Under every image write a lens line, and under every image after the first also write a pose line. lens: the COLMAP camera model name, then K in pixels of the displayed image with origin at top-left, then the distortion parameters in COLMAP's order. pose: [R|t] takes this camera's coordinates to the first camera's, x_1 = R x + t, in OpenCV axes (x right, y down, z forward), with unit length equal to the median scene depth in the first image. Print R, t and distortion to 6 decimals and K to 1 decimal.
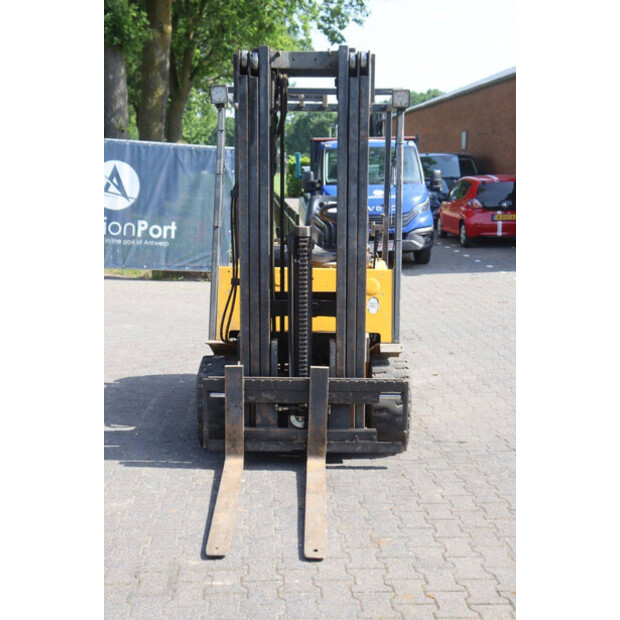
lens RADIAL K [[882.6, 0, 306.9], [0, 882.6, 306.0], [0, 0, 1]] dist [0.094174, 0.000000]
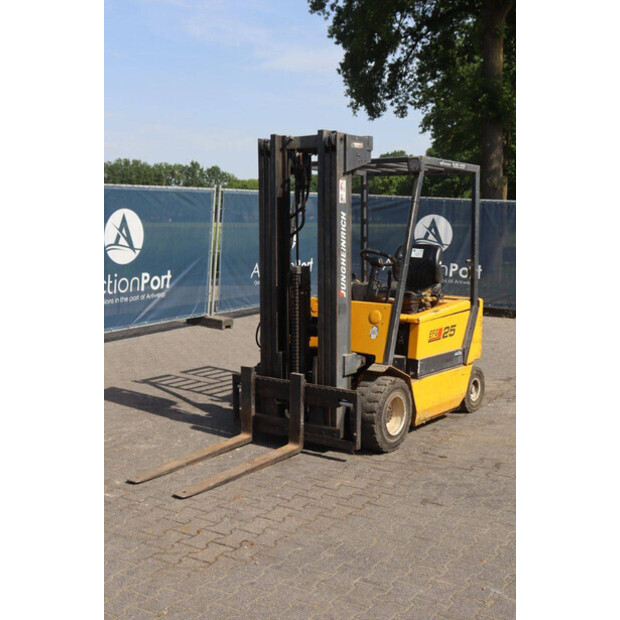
lens RADIAL K [[783.3, 0, 306.9], [0, 783.3, 309.4], [0, 0, 1]] dist [0.044247, 0.000000]
pose [[0.815394, 0.060484, -0.575738, 0.675816], [-0.082595, 0.996507, -0.012288, -0.012693], [0.572984, 0.057573, 0.817542, 0.052696]]
